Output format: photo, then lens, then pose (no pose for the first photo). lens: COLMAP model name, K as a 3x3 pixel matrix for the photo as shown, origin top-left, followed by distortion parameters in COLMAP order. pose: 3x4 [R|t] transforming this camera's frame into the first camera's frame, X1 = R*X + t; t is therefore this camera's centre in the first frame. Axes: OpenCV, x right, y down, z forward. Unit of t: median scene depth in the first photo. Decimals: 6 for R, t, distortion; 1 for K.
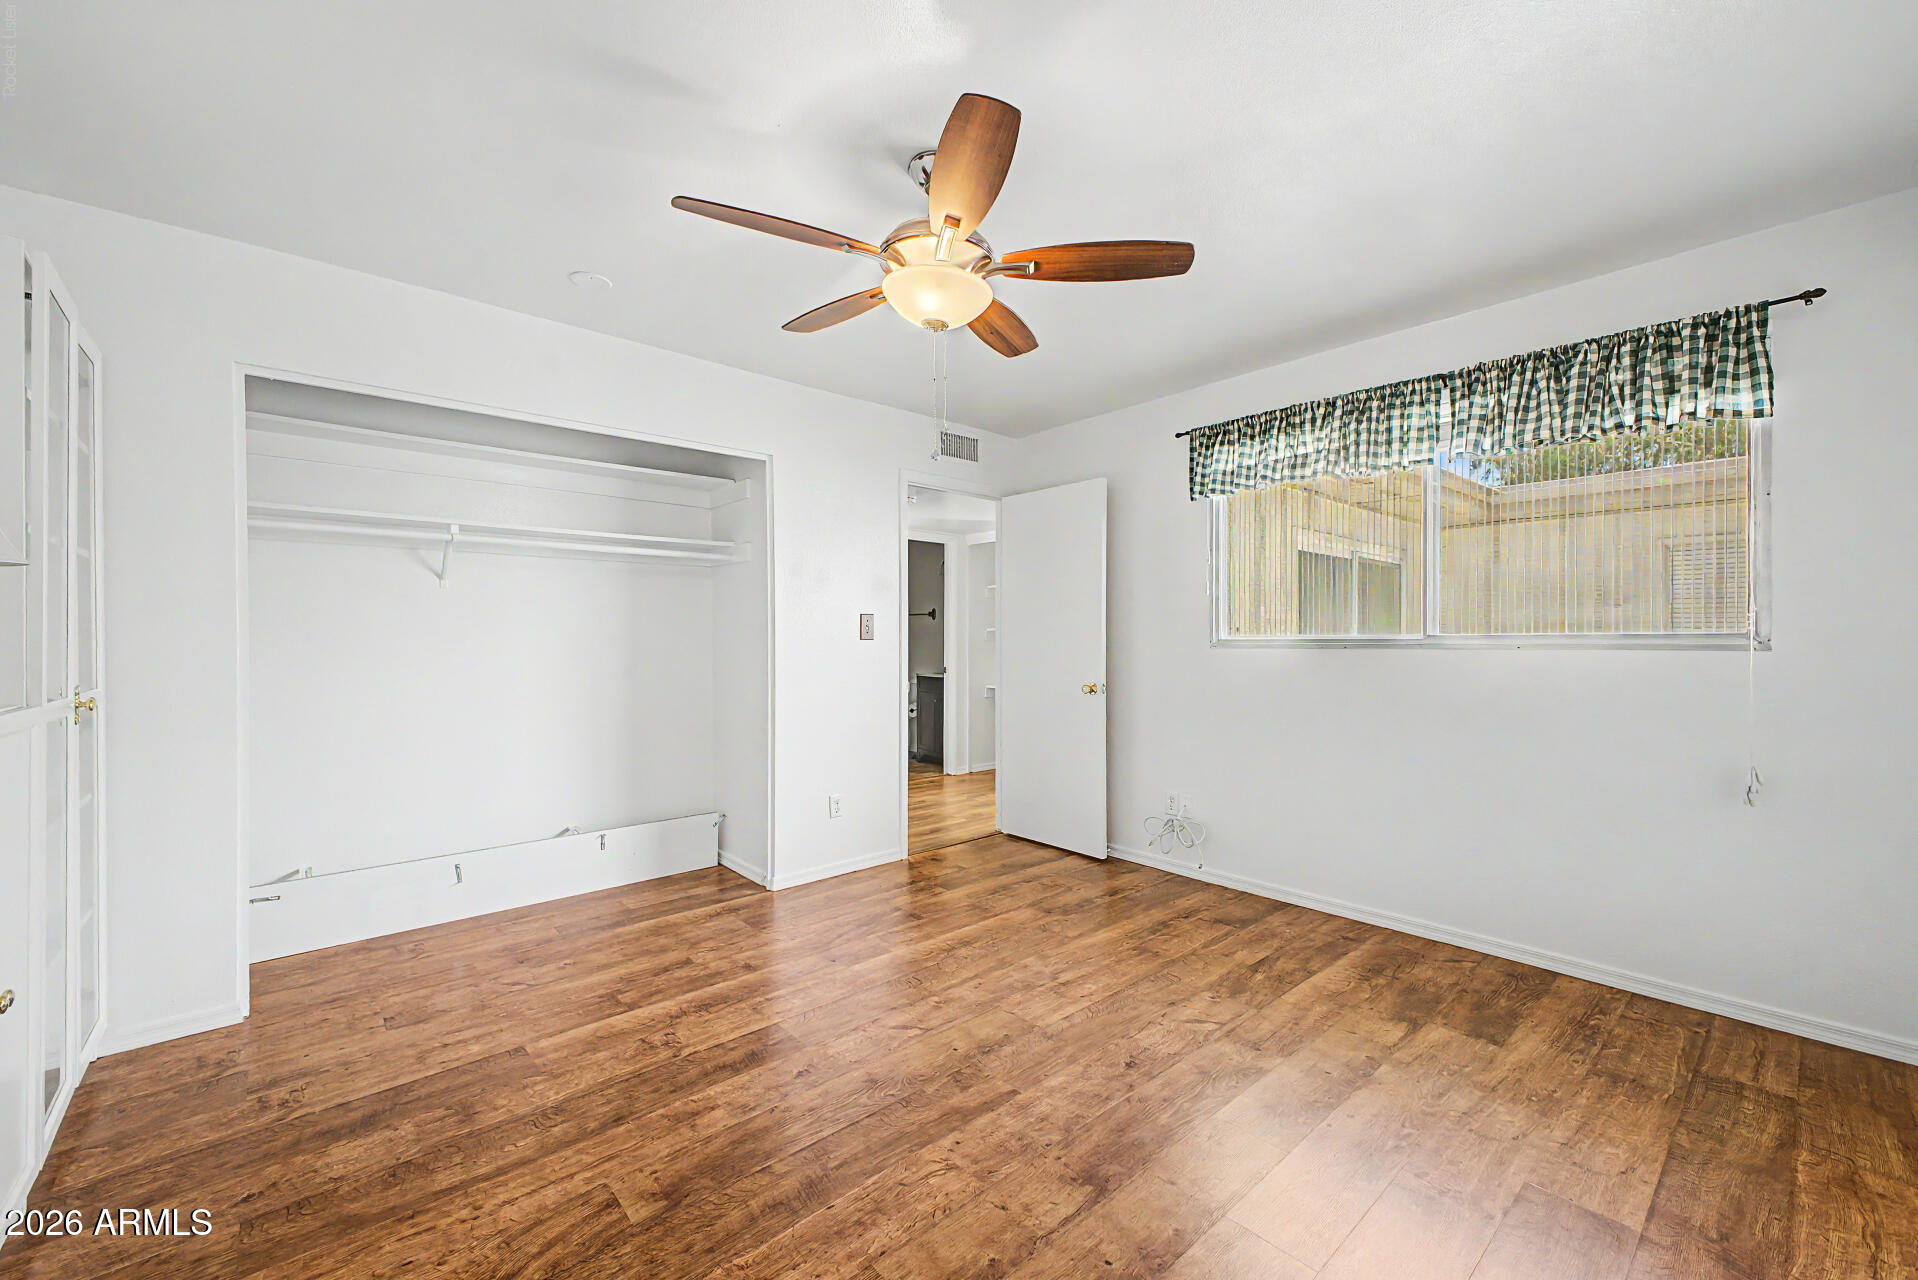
lens RADIAL K [[759.6, 0, 959.0], [0, 759.6, 640.0], [0, 0, 1]] dist [-0.001979, -0.000186]
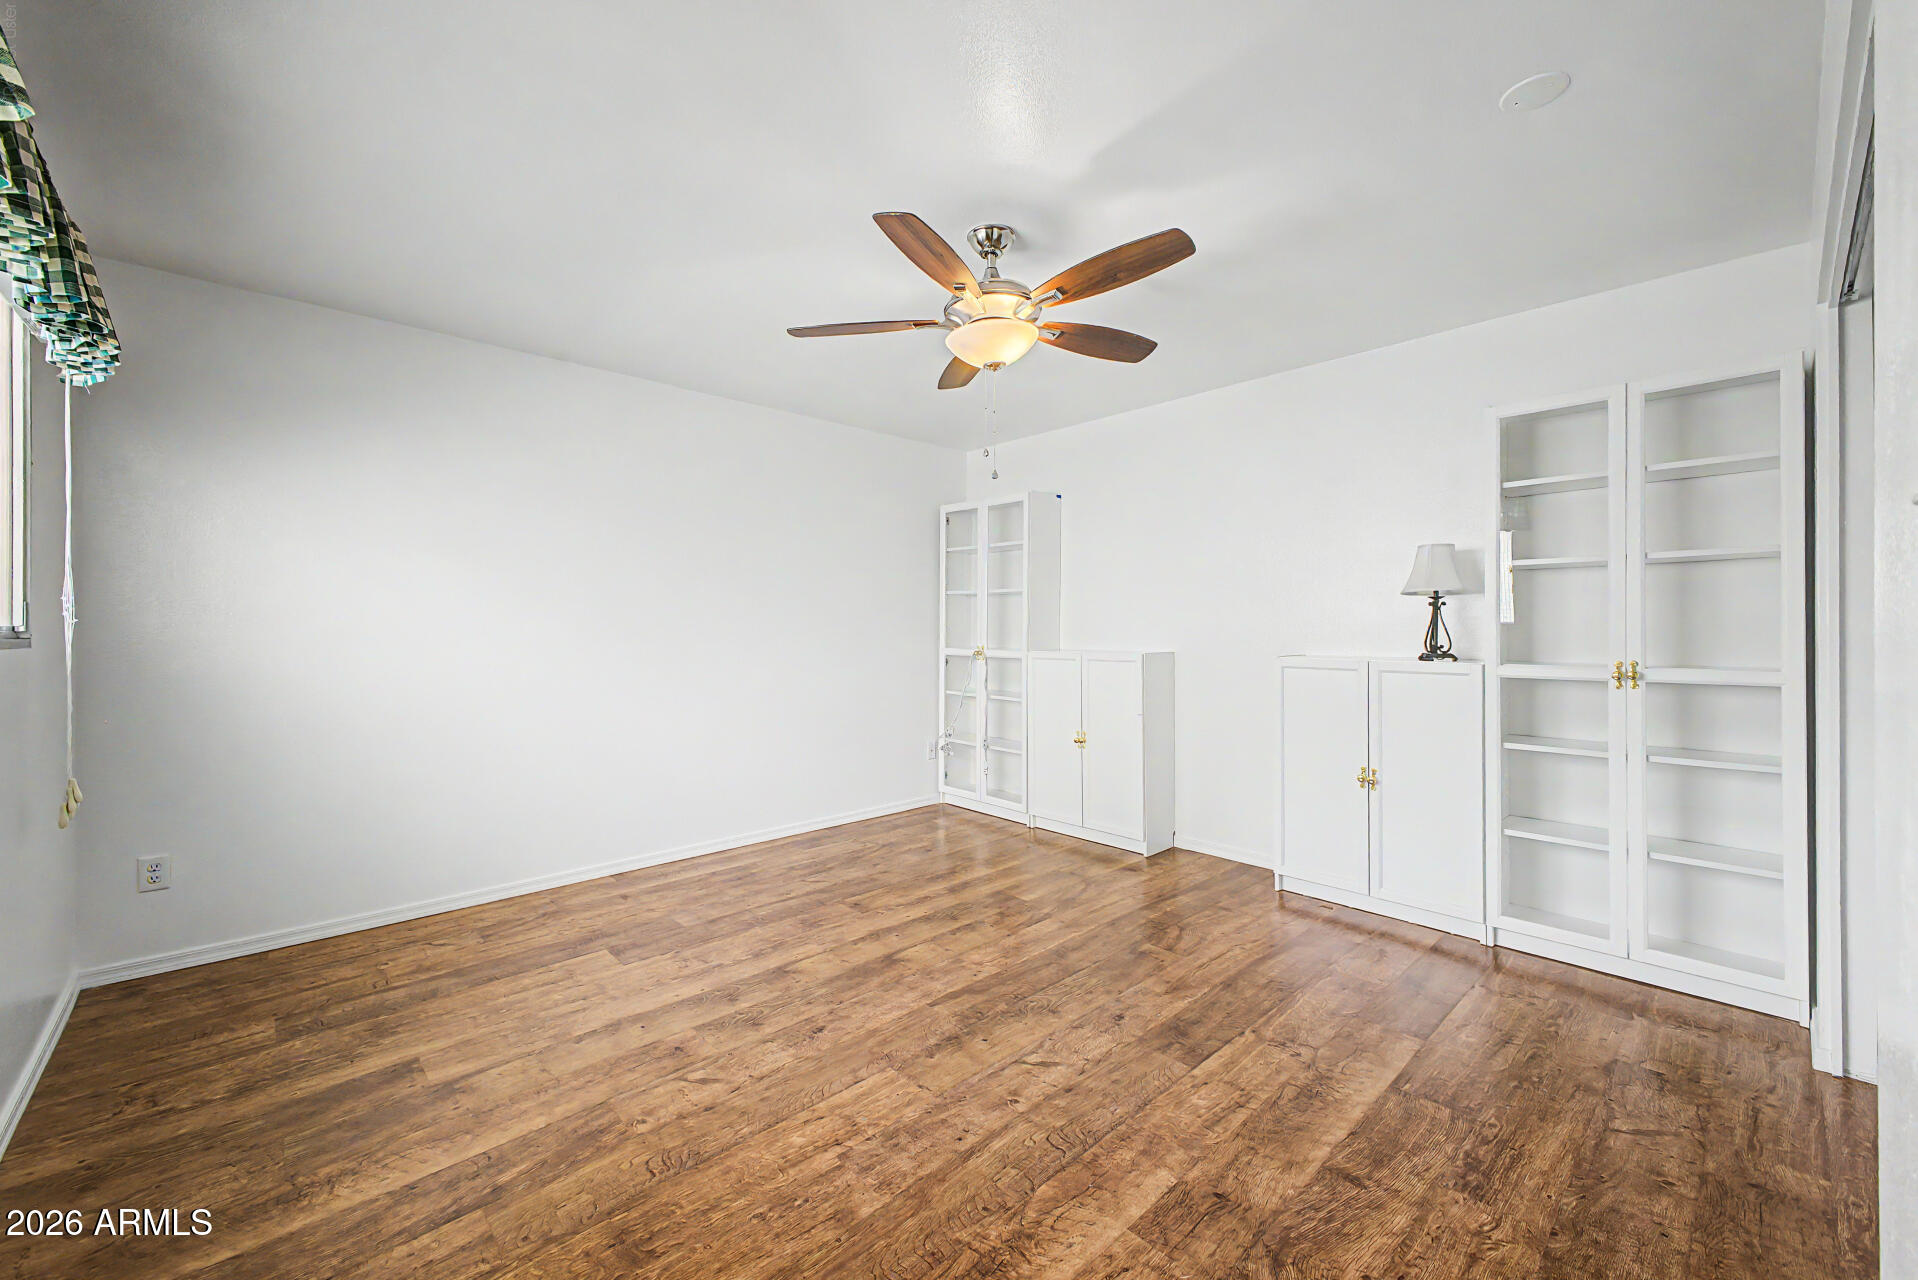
lens RADIAL K [[759.6, 0, 959.0], [0, 759.6, 640.0], [0, 0, 1]] dist [-0.001979, -0.000186]
pose [[-0.999609, 0.005506, -0.027405, 0.053231], [0.005140, 0.999897, 0.013404, -0.000504], [0.027476, 0.013258, -0.999535, 1.973369]]
